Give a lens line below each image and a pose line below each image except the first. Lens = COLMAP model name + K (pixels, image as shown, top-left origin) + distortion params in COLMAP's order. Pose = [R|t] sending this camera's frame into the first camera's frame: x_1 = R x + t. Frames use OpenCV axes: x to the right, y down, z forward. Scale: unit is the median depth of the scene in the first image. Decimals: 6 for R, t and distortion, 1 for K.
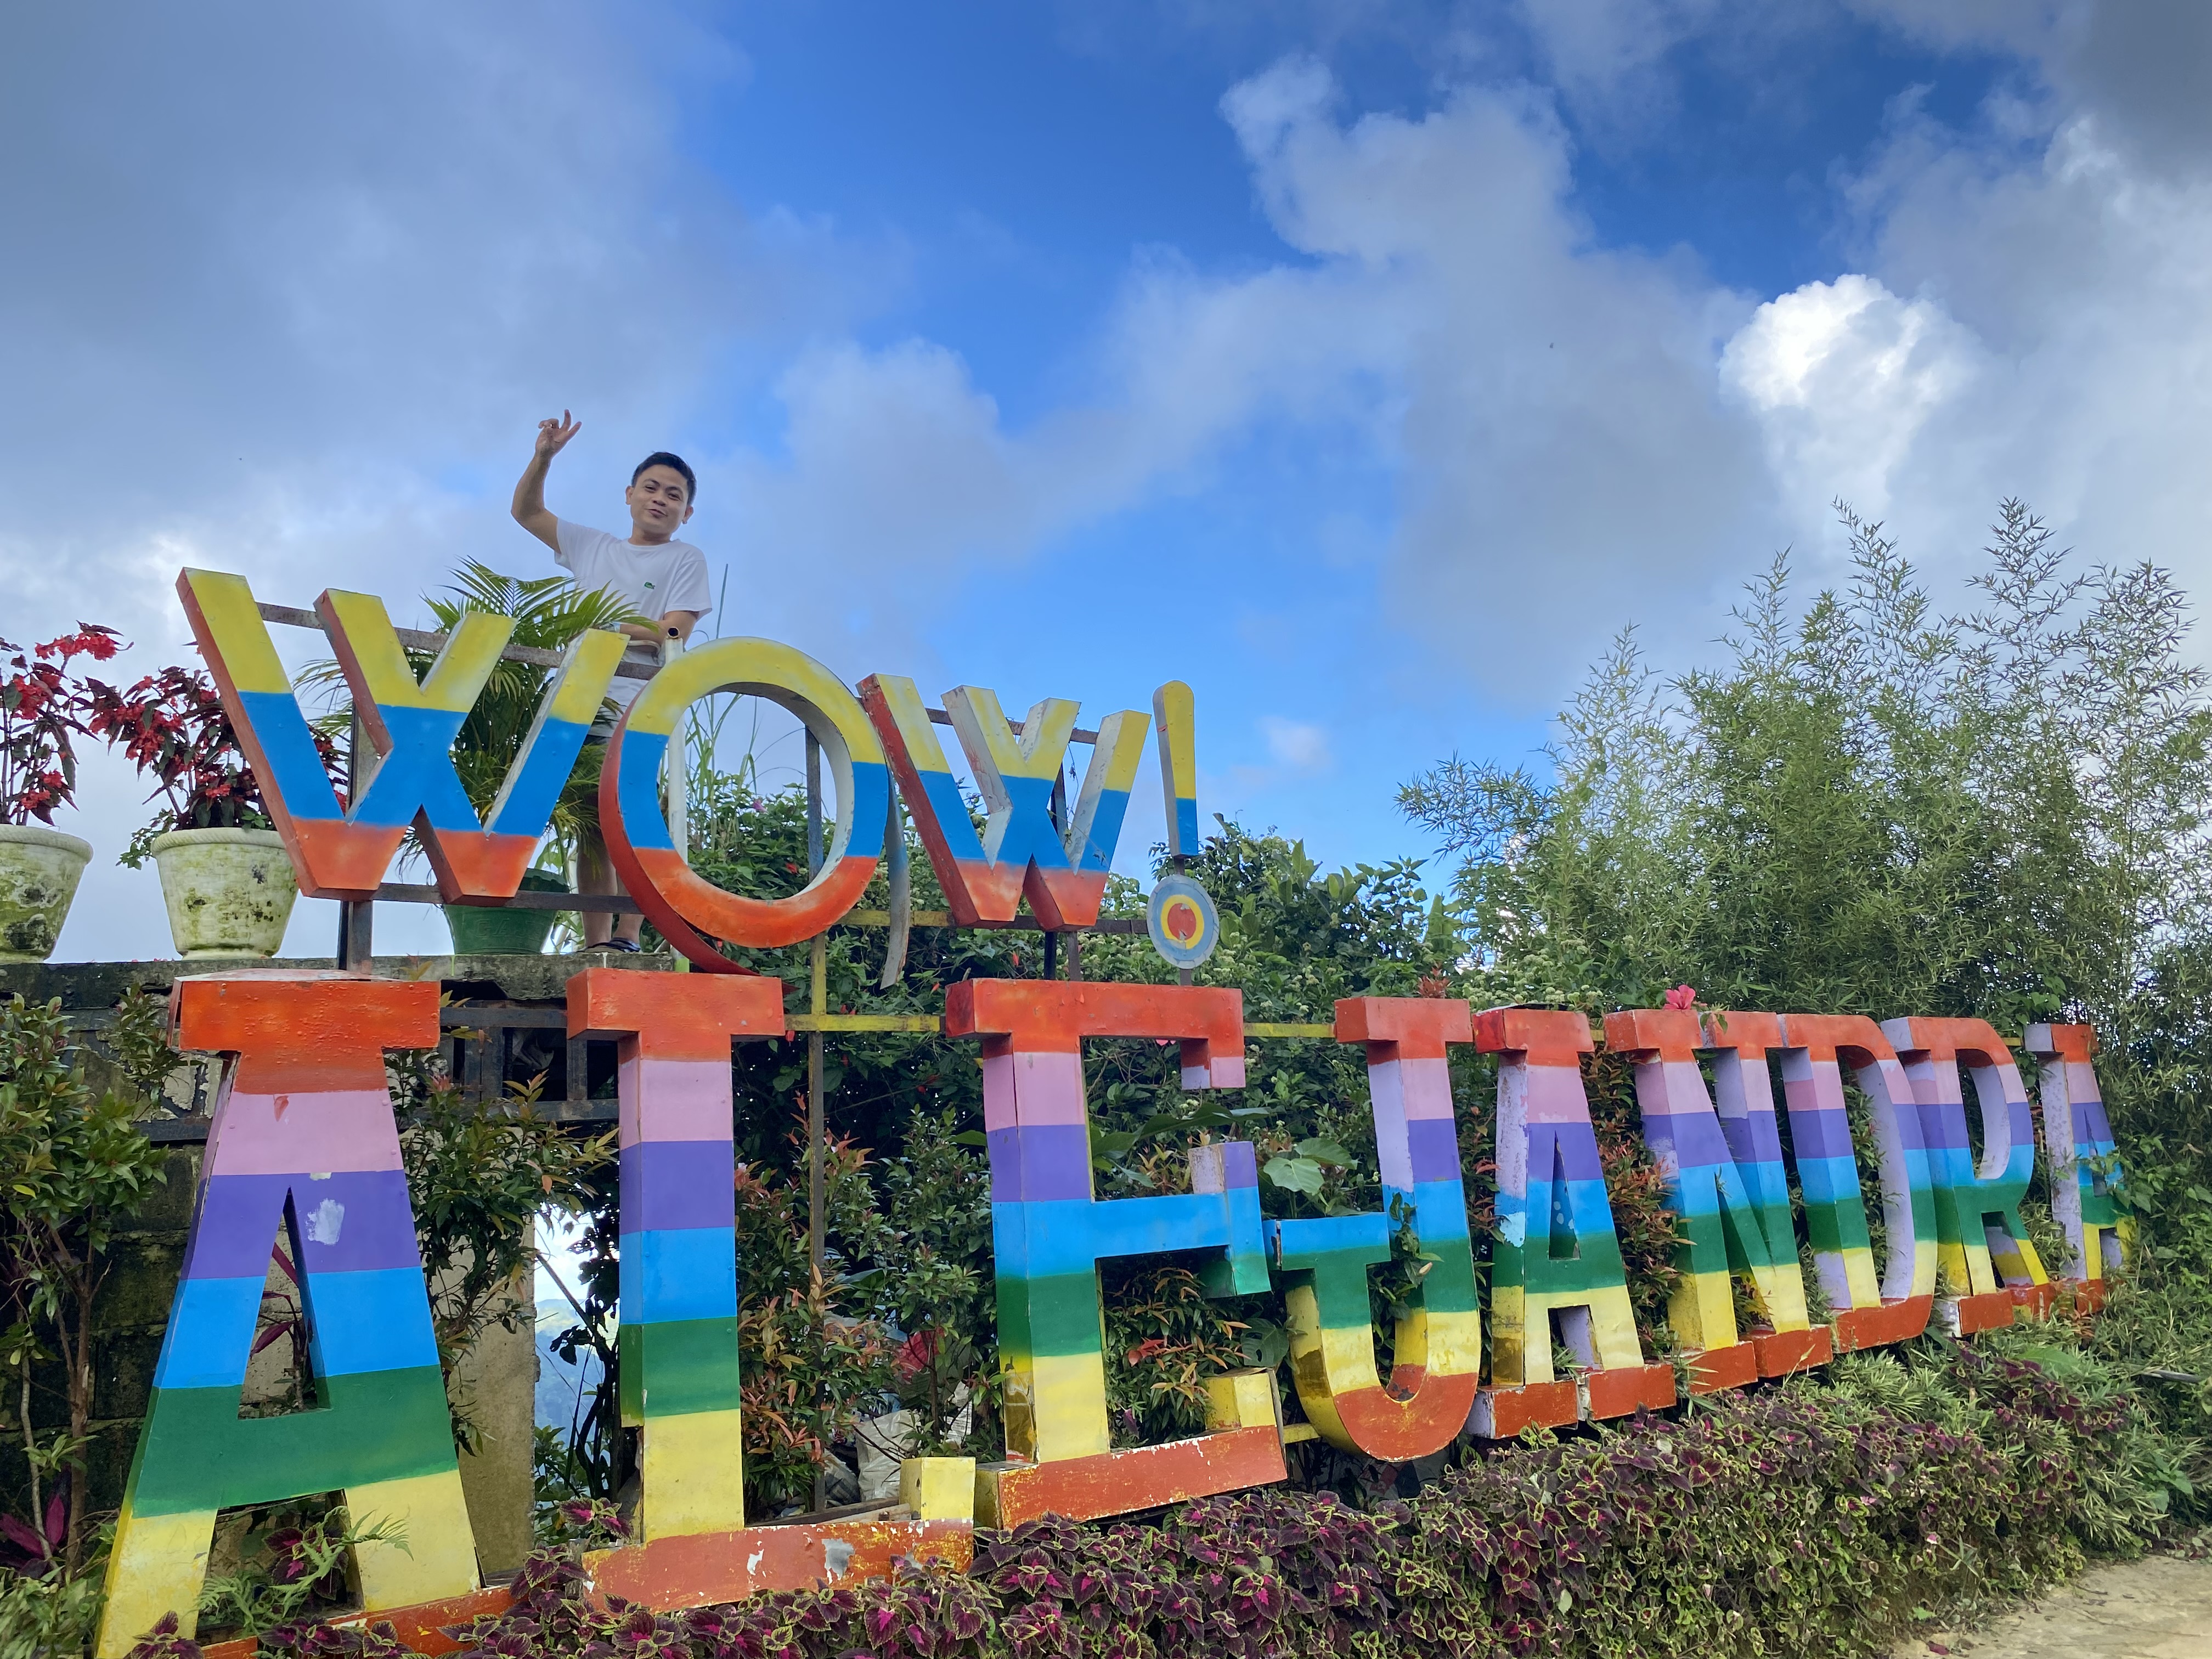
lens RADIAL K [[1652.0, 0, 1098.5], [0, 1652.0, 801.5], [0, 0, 1]] dist [0.006777, -0.000753]
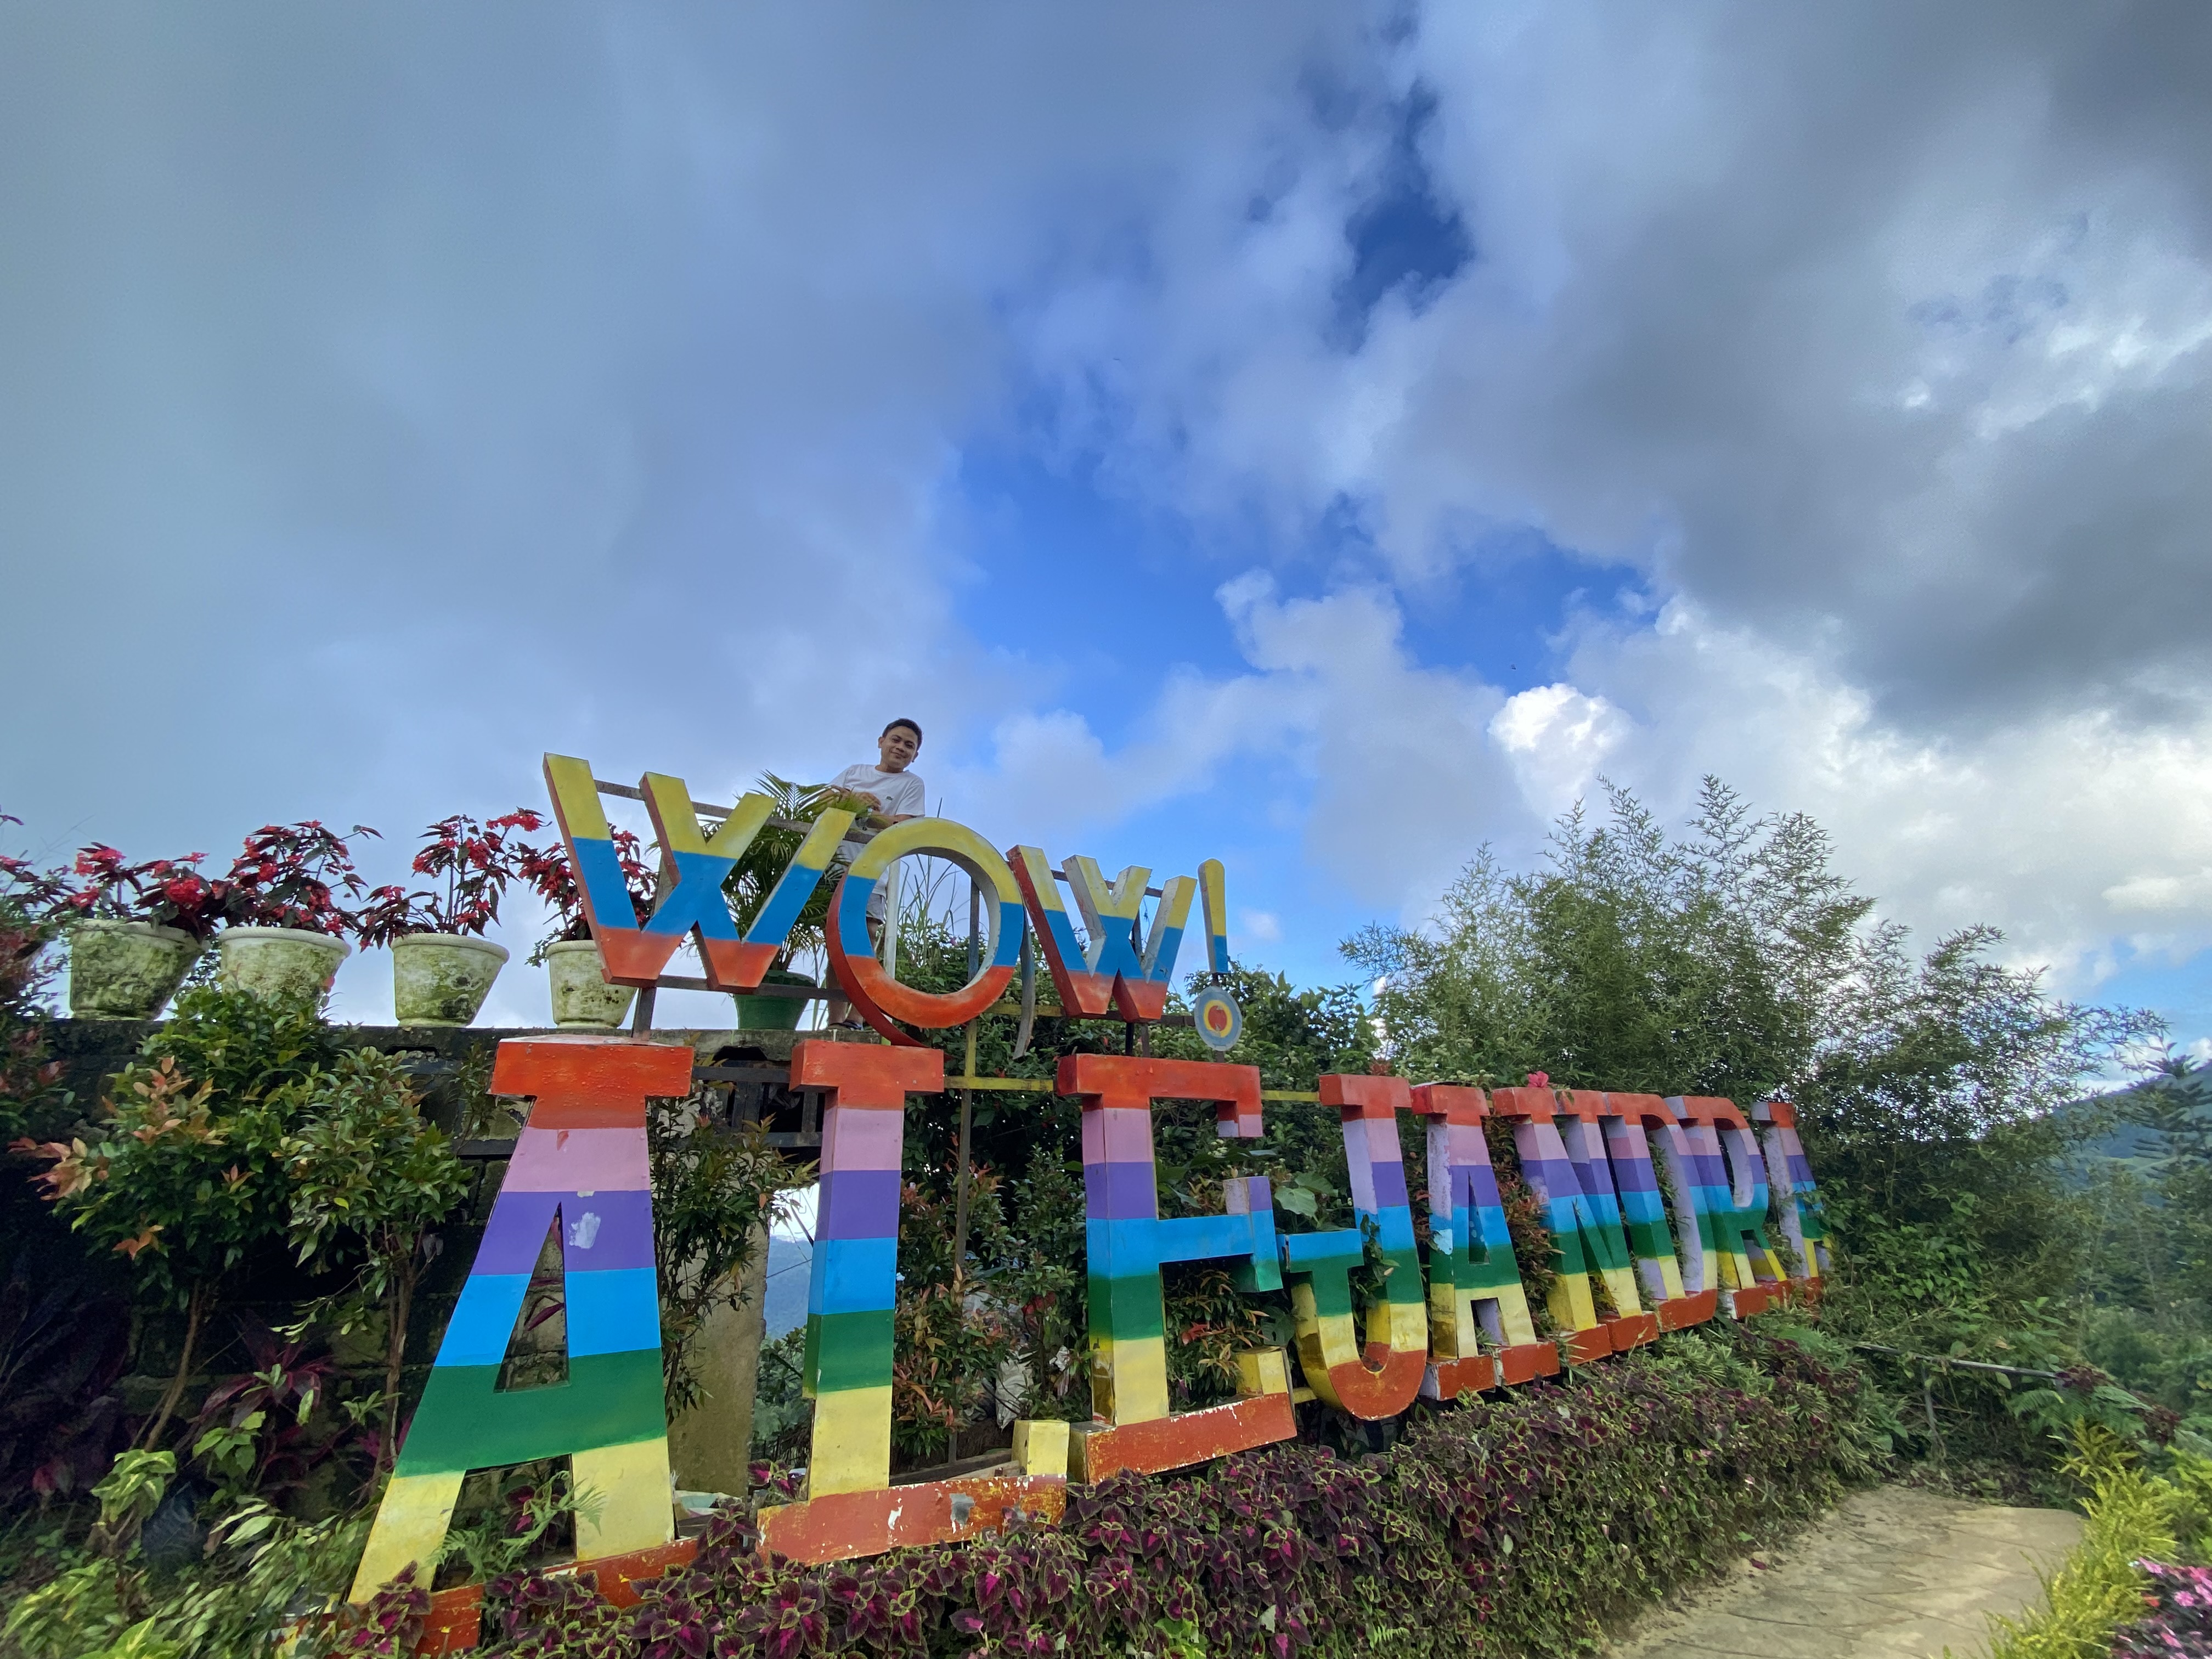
lens RADIAL K [[873.0, 0, 1106.0], [0, 873.0, 829.5], [0, 0, 1]] dist [0.014742, -0.016406]
pose [[0.998474, 0.013045, -0.053663, -0.011124], [-0.020654, 0.989391, -0.143800, 0.019758], [0.051217, 0.144689, 0.988151, 0.197570]]
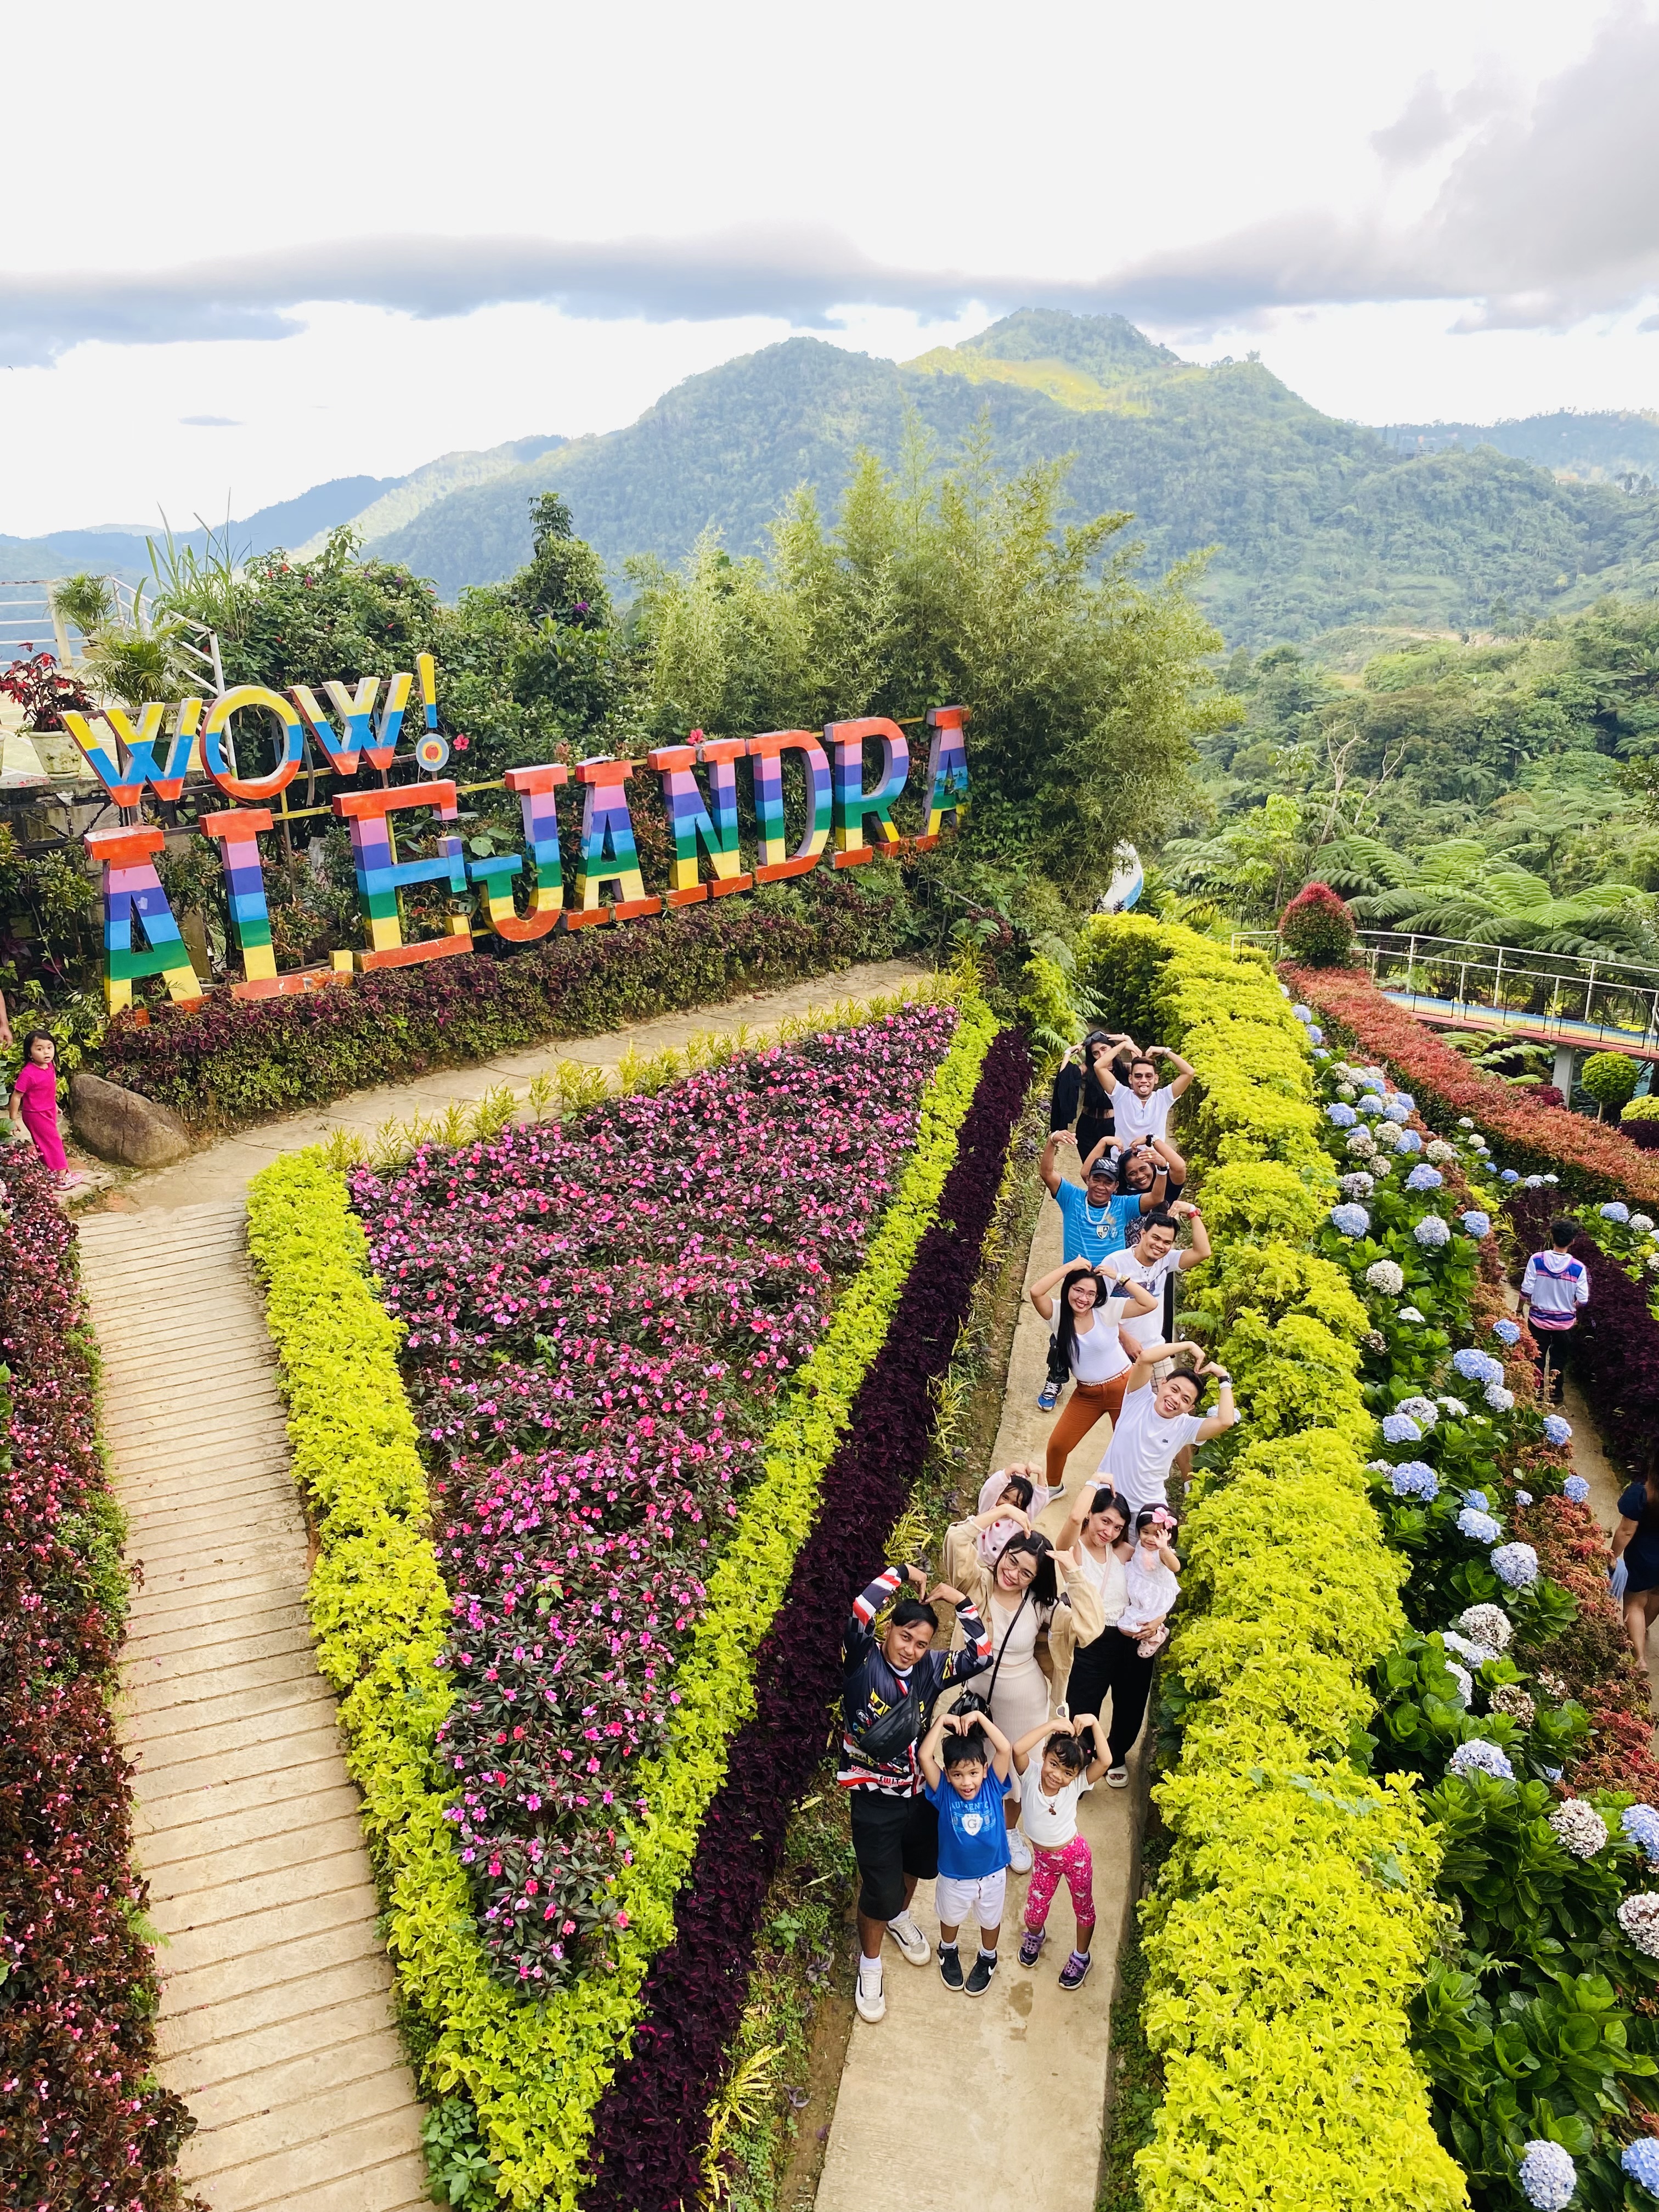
lens RADIAL K [[1652.0, 0, 829.5], [0, 1652.0, 1106.0], [0, 0, 1]] dist [0.006777, -0.000753]
pose [[0.995953, 0.015660, 0.088499, 0.470135], [-0.063036, 0.823597, 0.563662, -1.008116], [-0.064060, -0.566959, 0.821251, -1.526205]]
